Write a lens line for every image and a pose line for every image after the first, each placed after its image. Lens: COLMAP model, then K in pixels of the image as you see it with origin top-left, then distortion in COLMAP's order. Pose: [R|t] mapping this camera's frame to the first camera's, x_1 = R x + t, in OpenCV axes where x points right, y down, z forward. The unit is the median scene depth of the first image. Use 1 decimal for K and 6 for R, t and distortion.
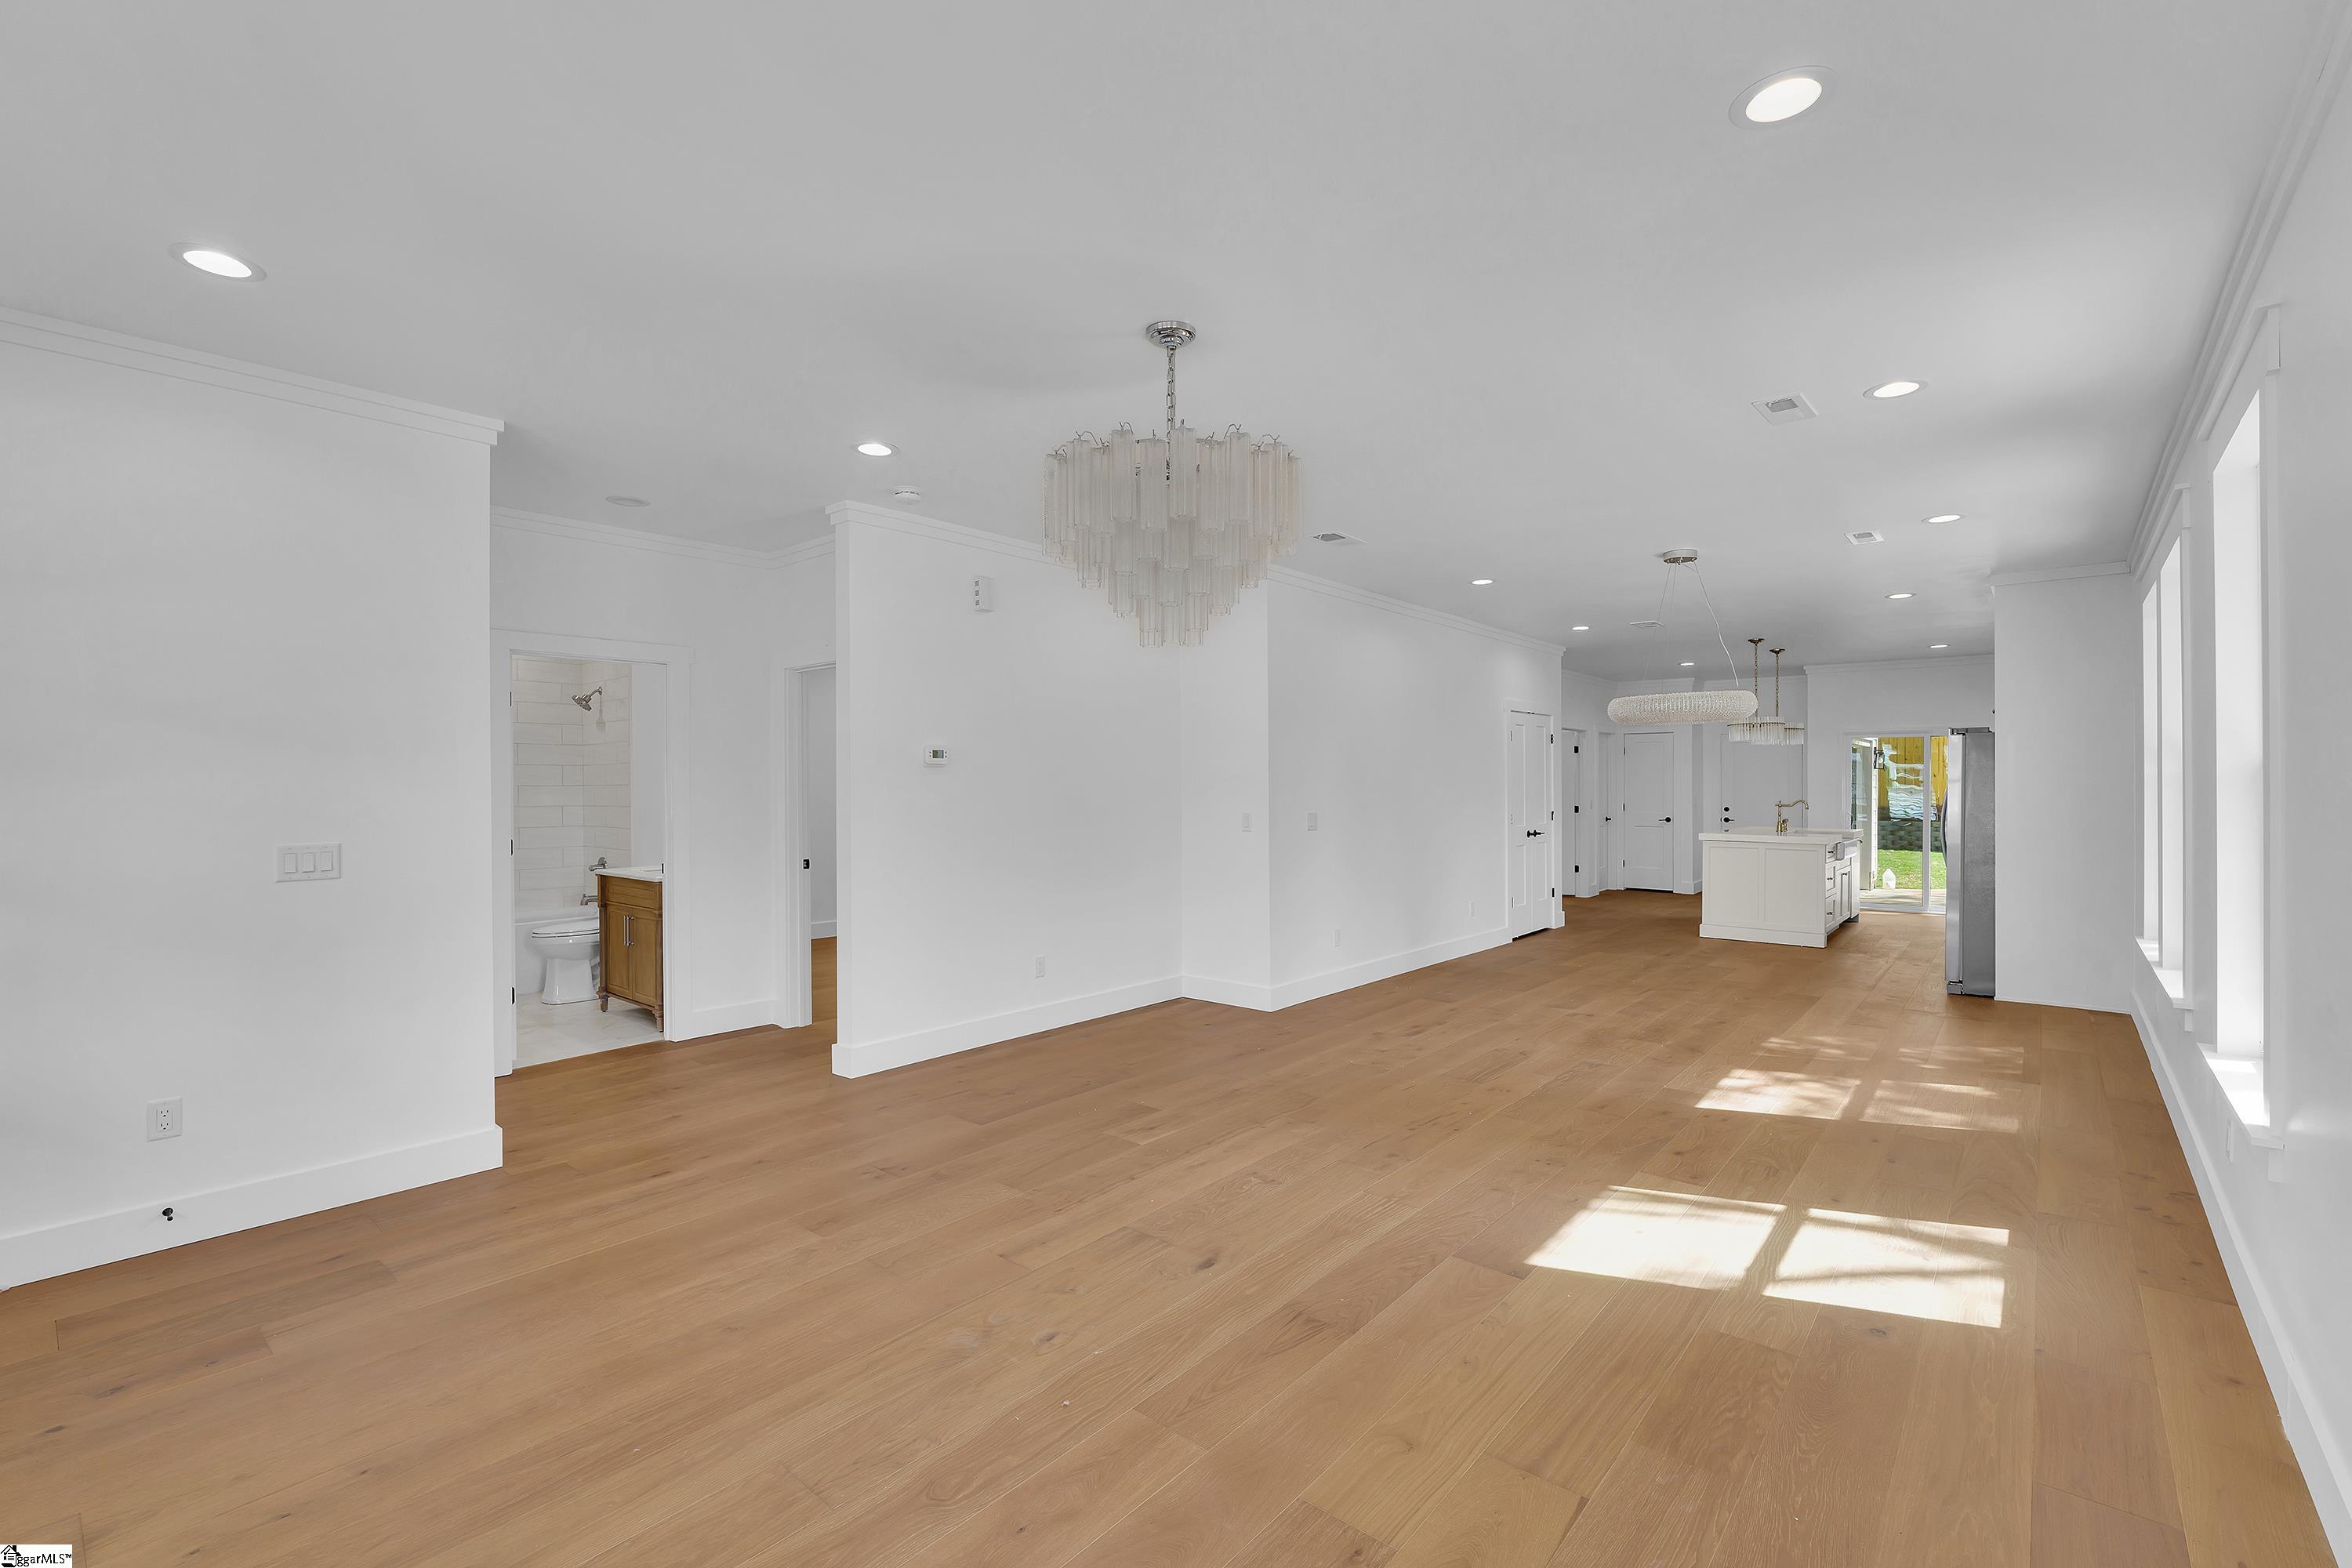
lens RADIAL K [[1021.9, 0, 1174.0], [0, 1021.9, 785.1], [0, 0, 1]] dist [-0.037995, 0.000148]
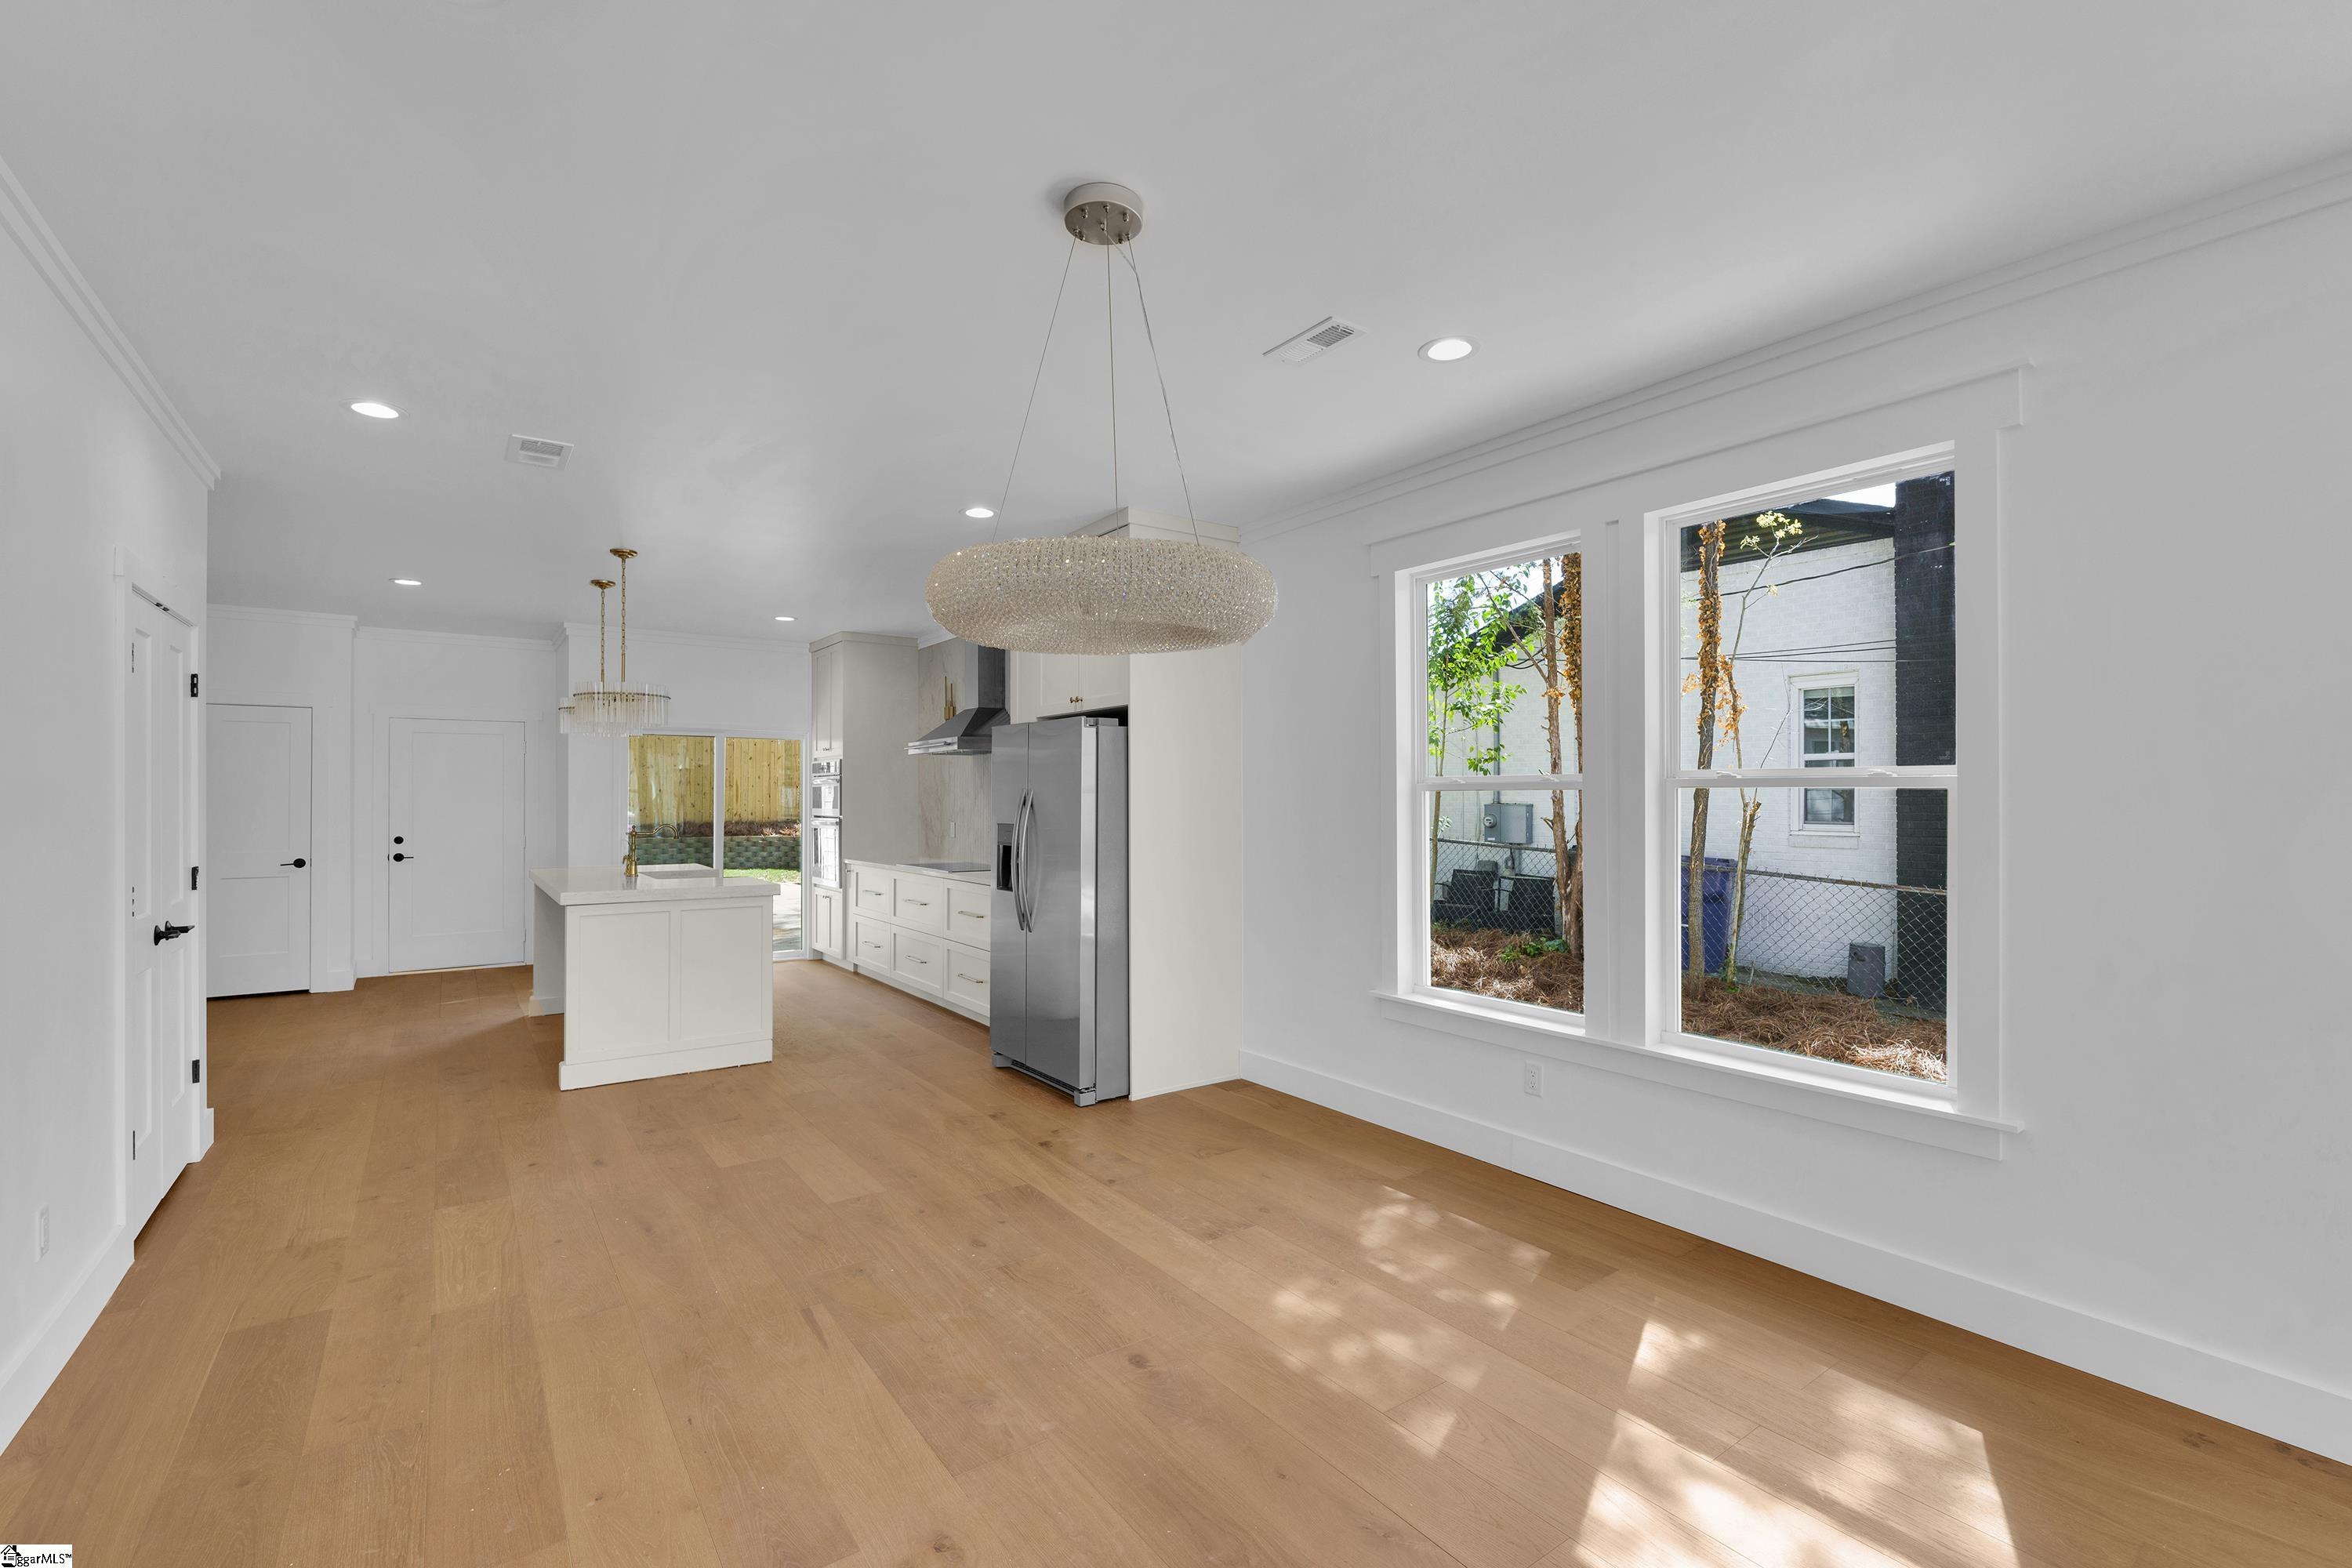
lens RADIAL K [[1040.1, 0, 1161.2], [0, 1040.1, 781.9], [0, 0, 1]] dist [-0.001274, -0.000051]
pose [[0.254888, 0.008106, 0.966937, 0.191170], [0.005468, 0.999937, -0.009824, -0.005144], [-0.966955, 0.007791, 0.254827, 1.360014]]
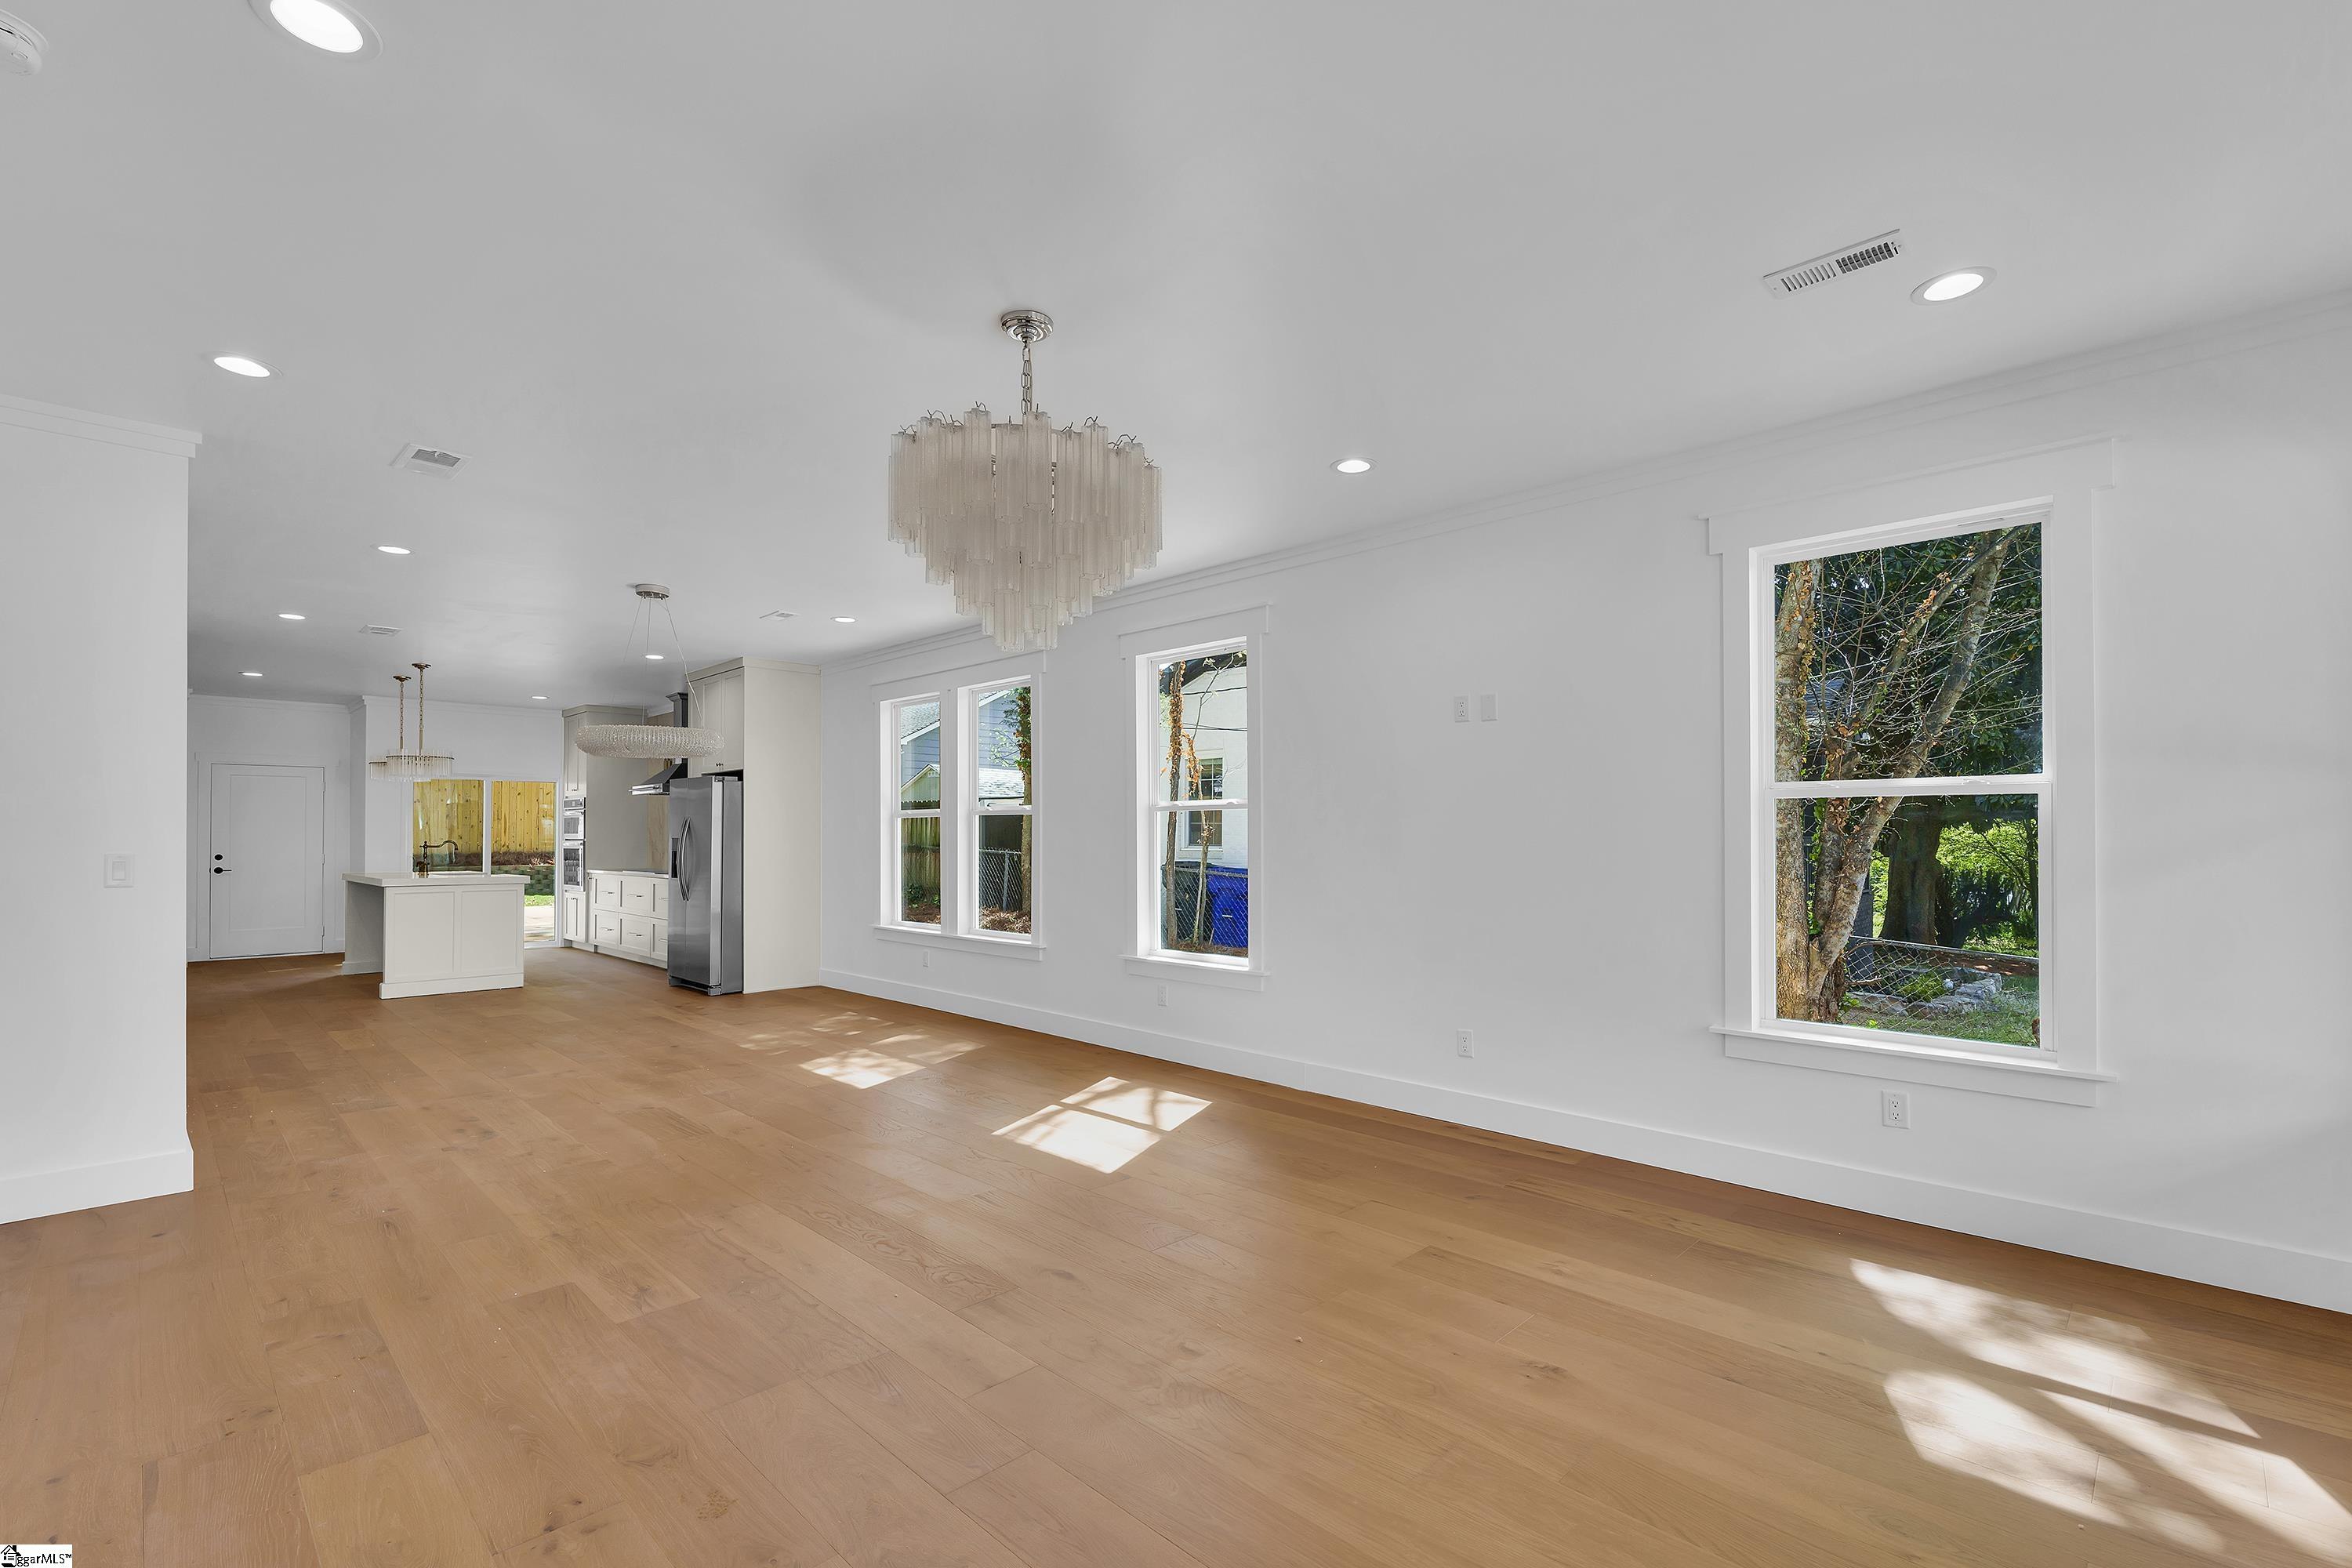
lens RADIAL K [[1055.7, 0, 1172.1], [0, 1055.7, 812.5], [0, 0, 1]] dist [0.000411, 0.000174]
pose [[0.083877, 0.013634, 0.996383, -0.778569], [0.005577, 0.999884, -0.014152, 0.019272], [-0.996461, 0.006744, 0.083791, 0.610118]]
